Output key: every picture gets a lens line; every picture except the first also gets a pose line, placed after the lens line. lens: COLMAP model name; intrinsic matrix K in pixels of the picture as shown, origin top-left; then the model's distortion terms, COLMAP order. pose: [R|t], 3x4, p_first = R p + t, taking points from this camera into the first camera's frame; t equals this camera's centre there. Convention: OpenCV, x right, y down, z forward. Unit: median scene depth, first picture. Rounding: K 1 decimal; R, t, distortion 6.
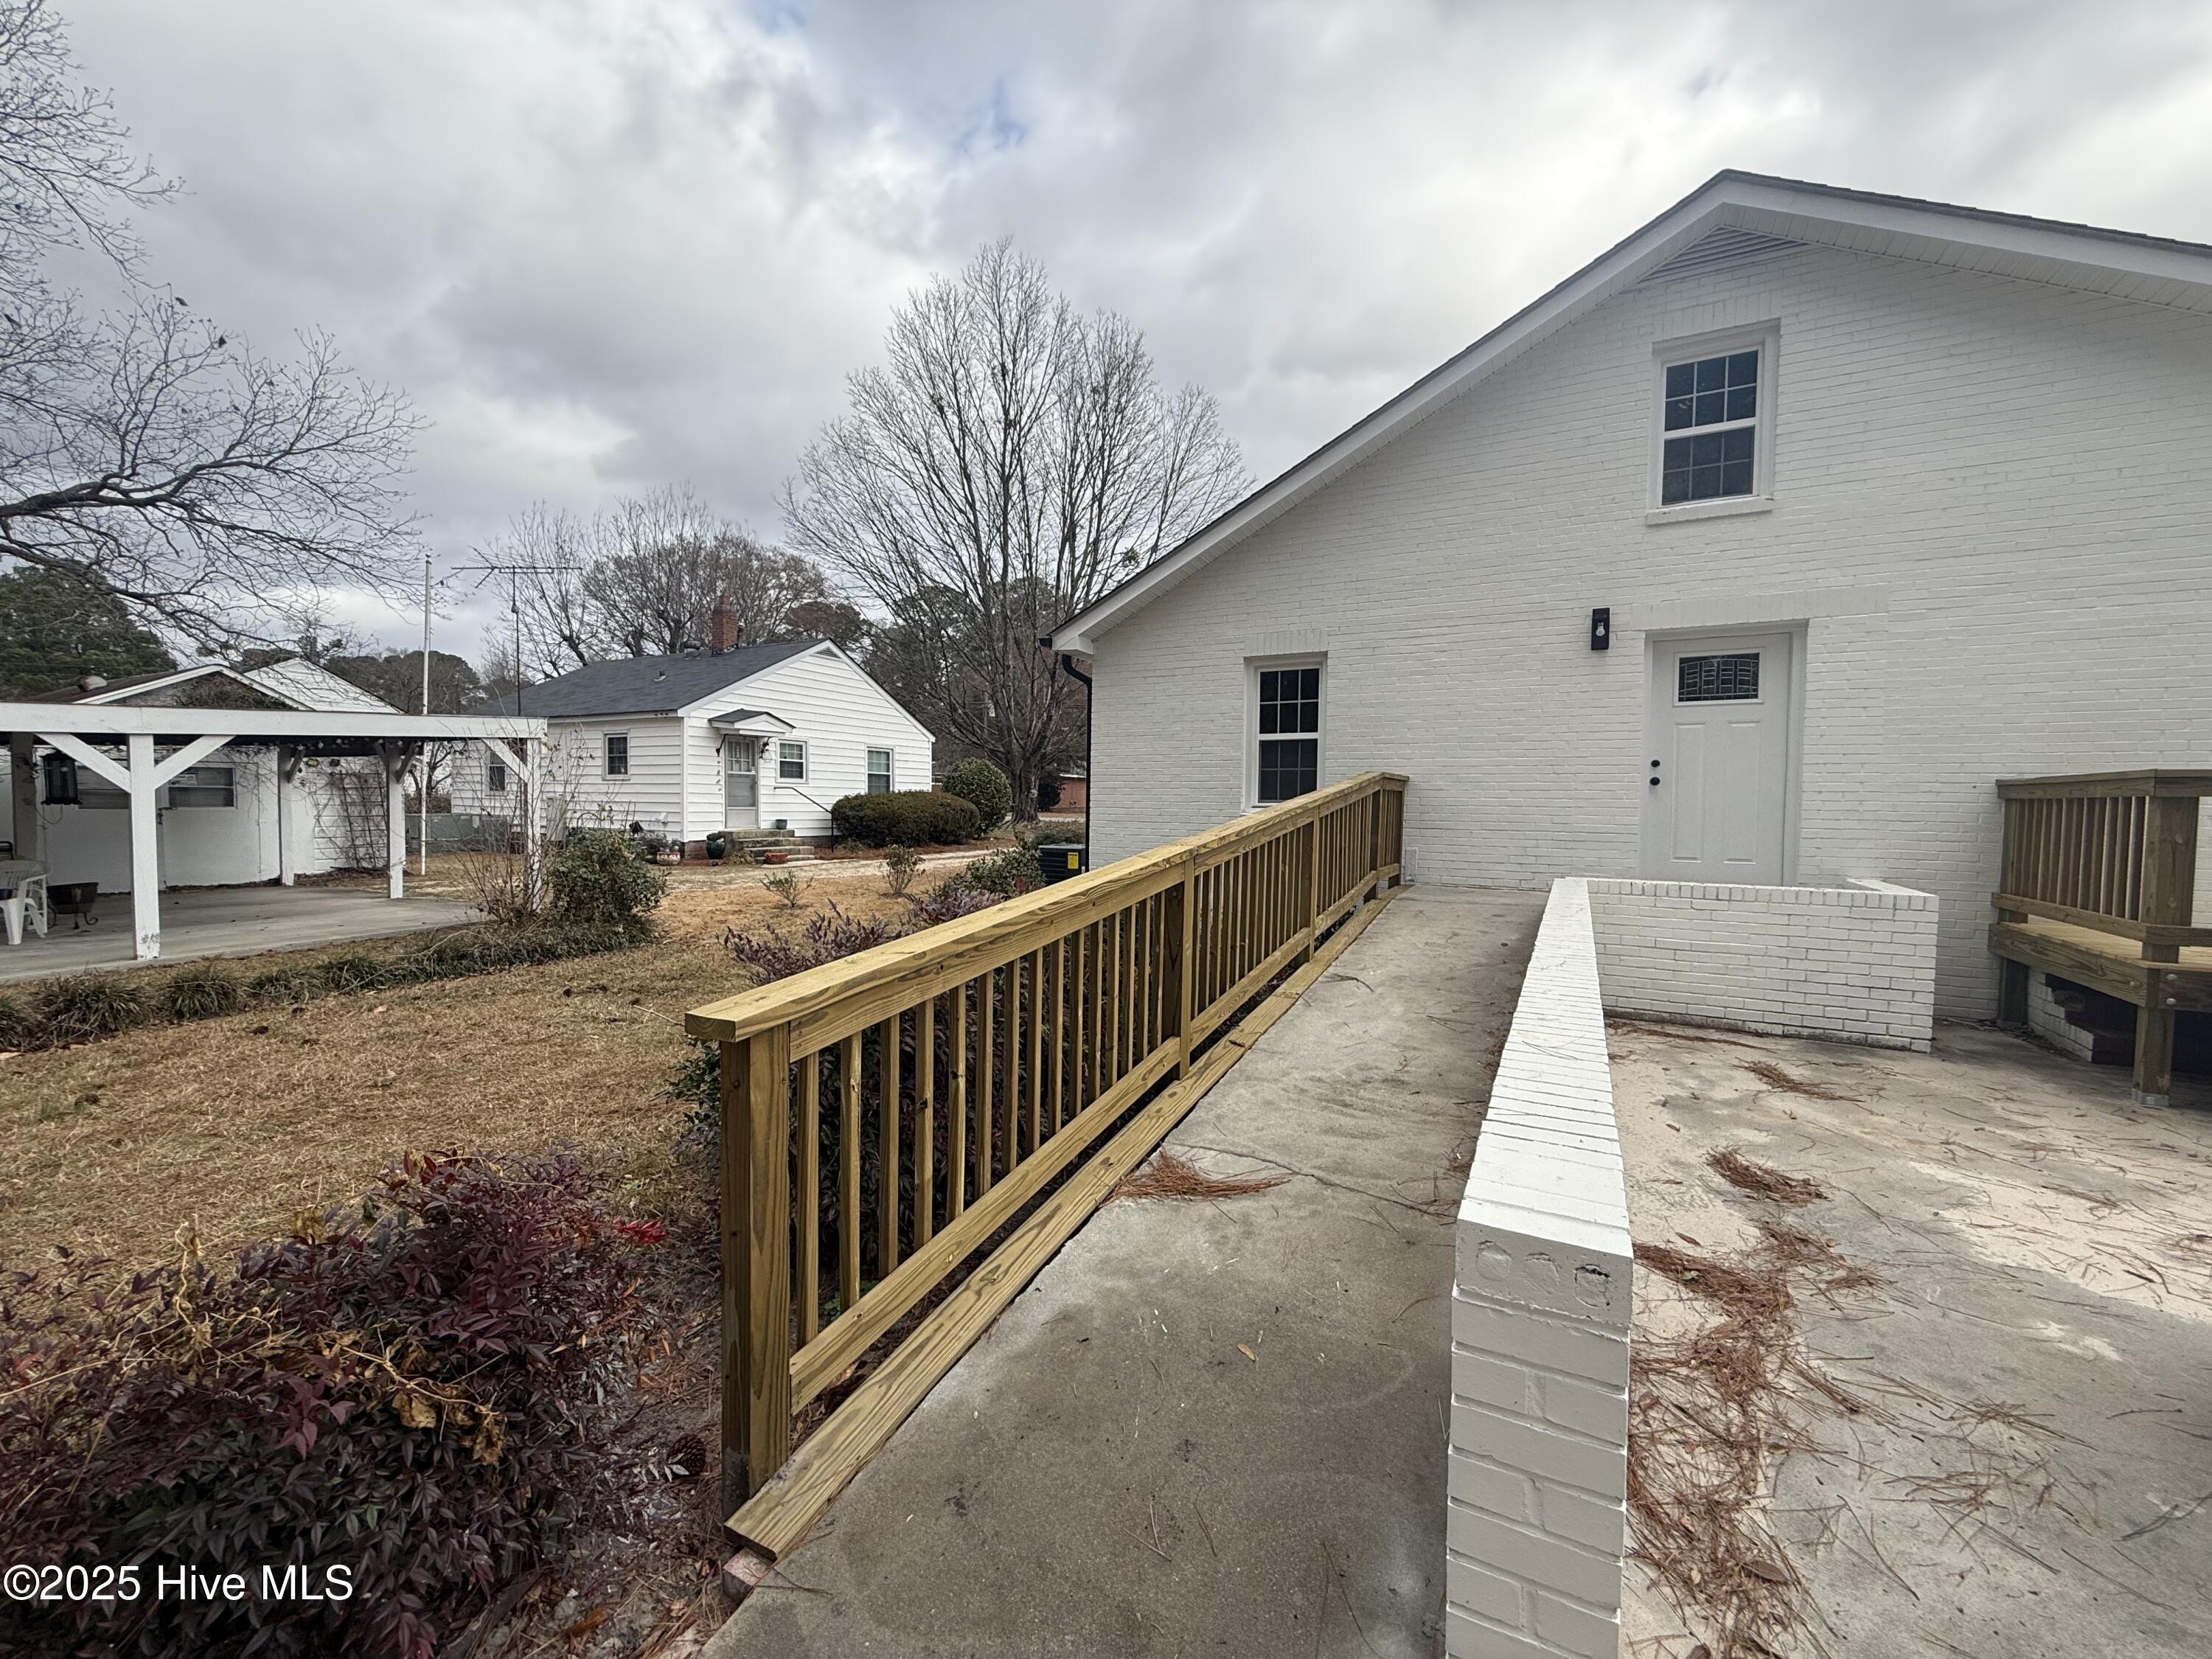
lens RADIAL K [[876.1, 0, 1106.0], [0, 876.1, 829.5], [0, 0, 1]] dist [0.000353, -0.000011]
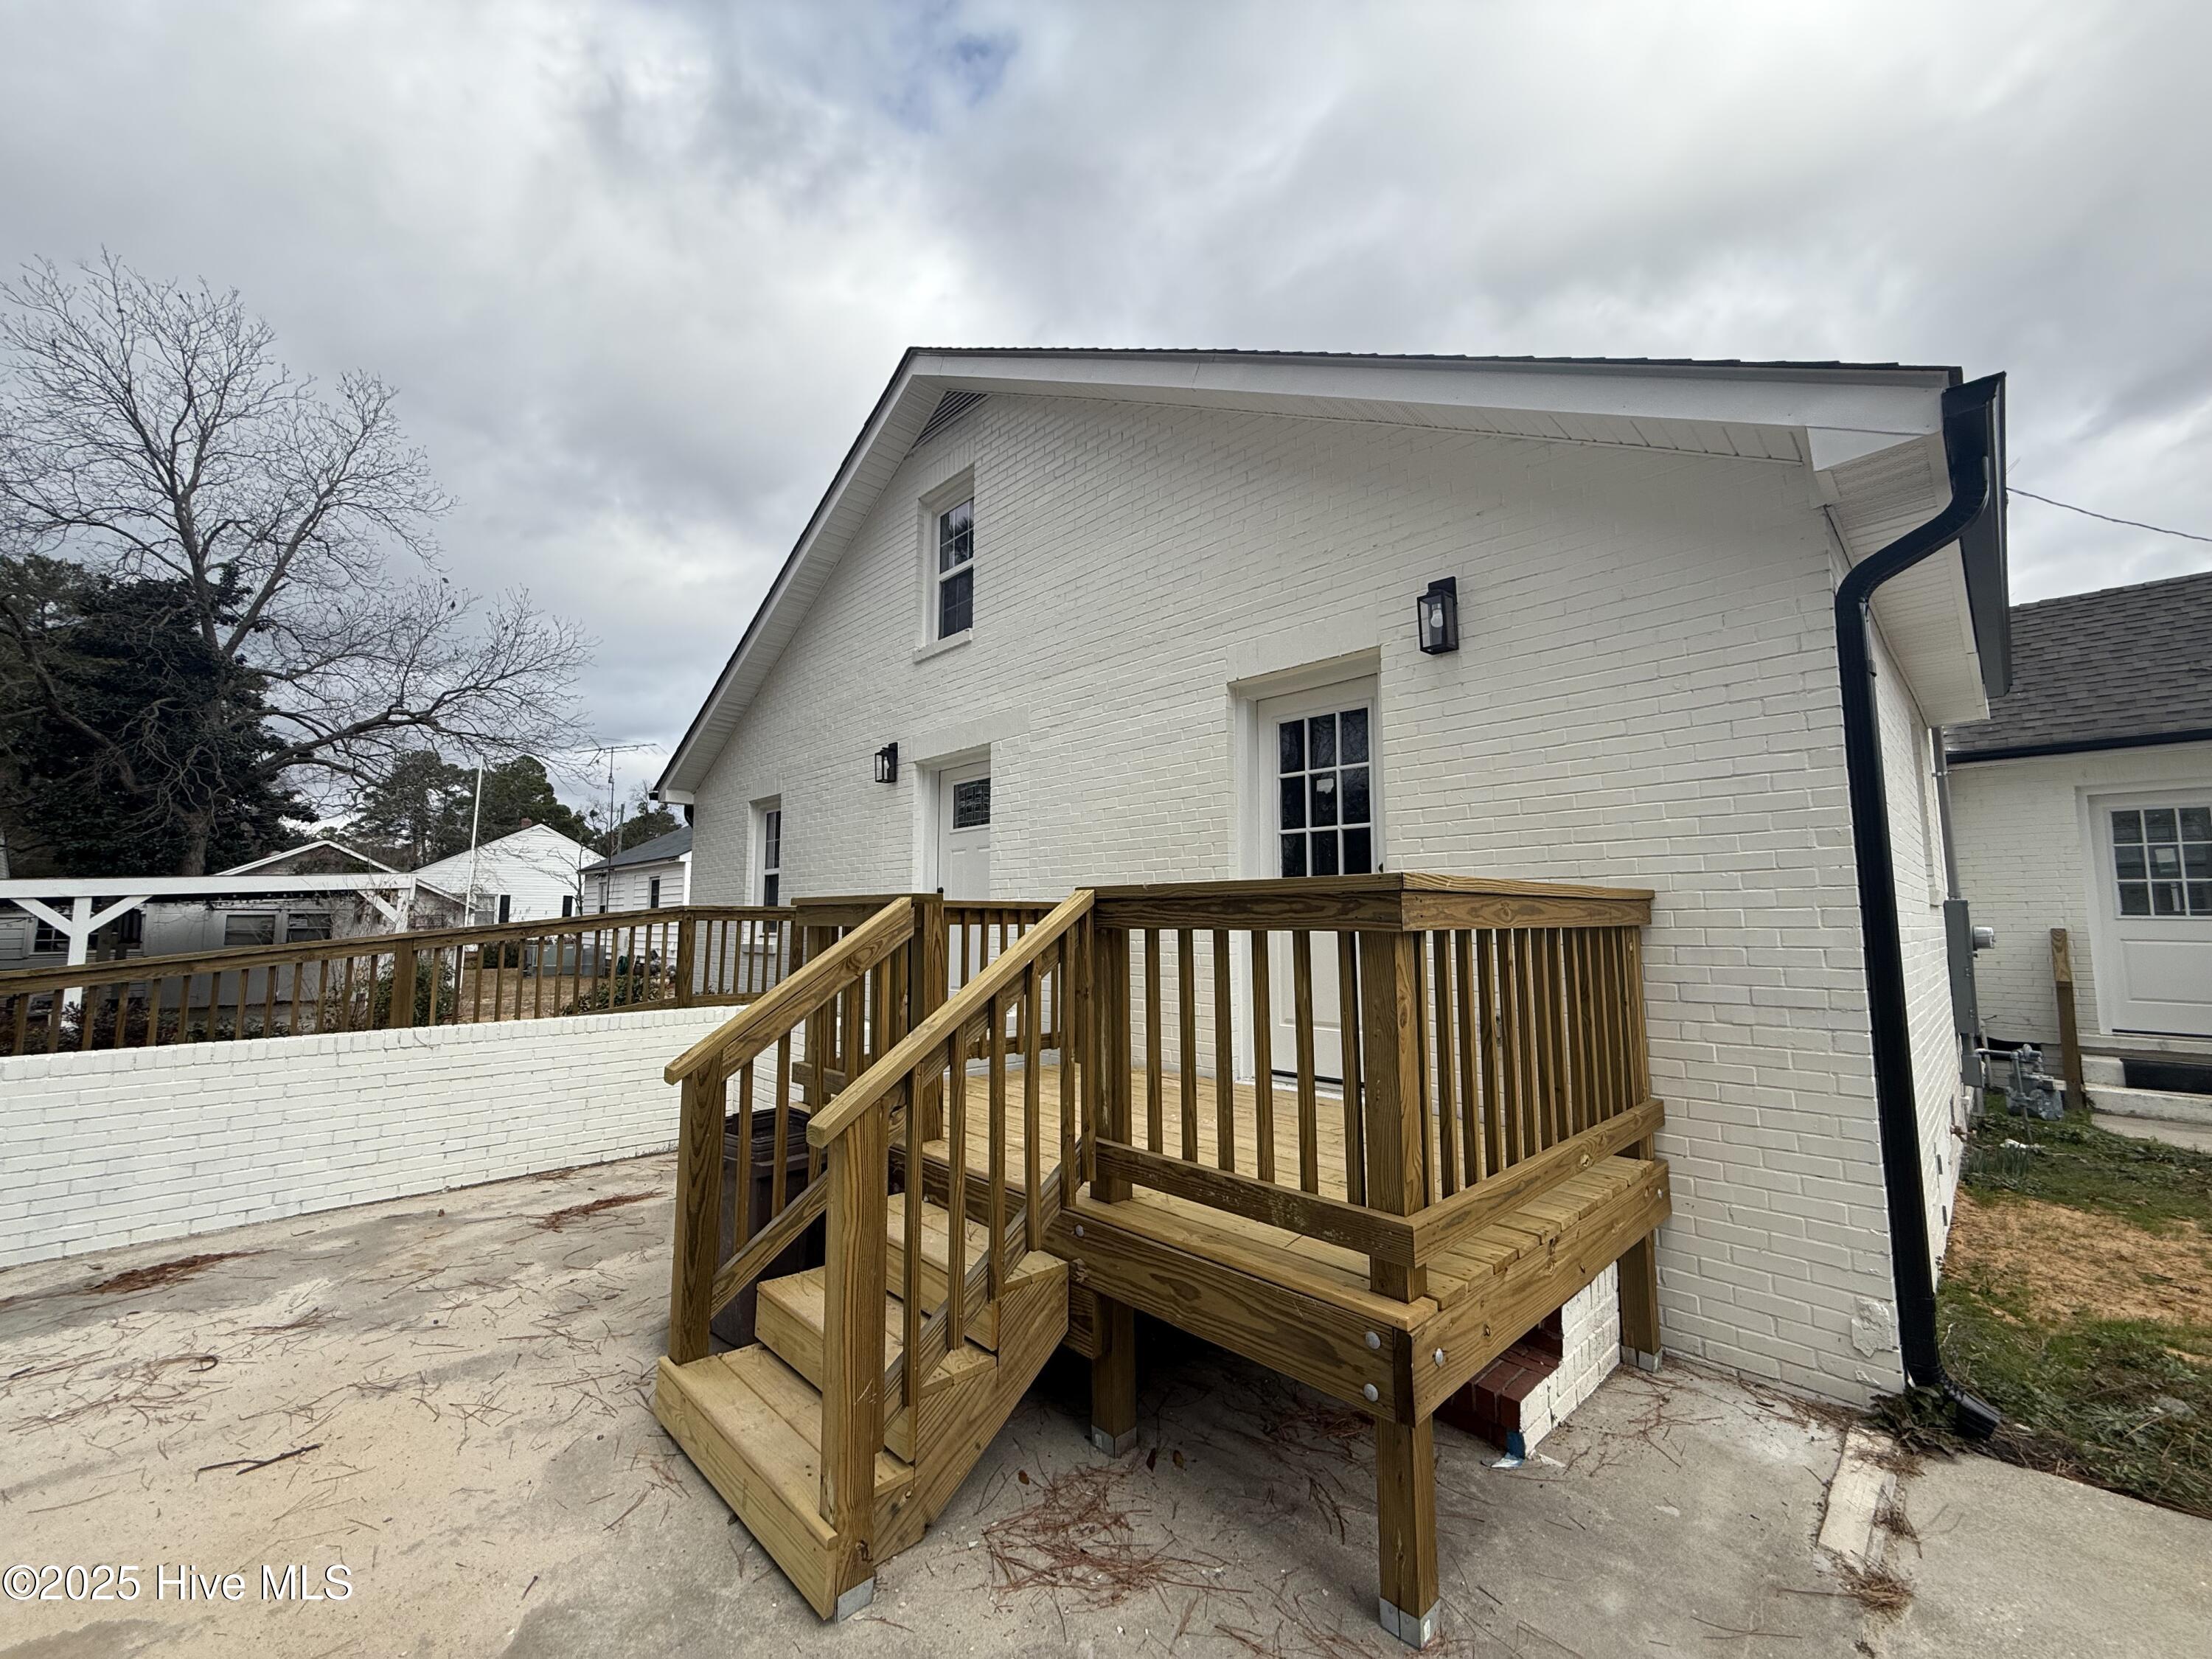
lens RADIAL K [[882.7, 0, 1101.1], [0, 882.7, 832.1], [0, 0, 1]] dist [0.002713, 0.000388]
pose [[0.952298, -0.048093, -0.301355, 1.377369], [0.006786, 0.990597, -0.136644, -0.004054], [0.305093, 0.128081, 0.943670, 0.125388]]
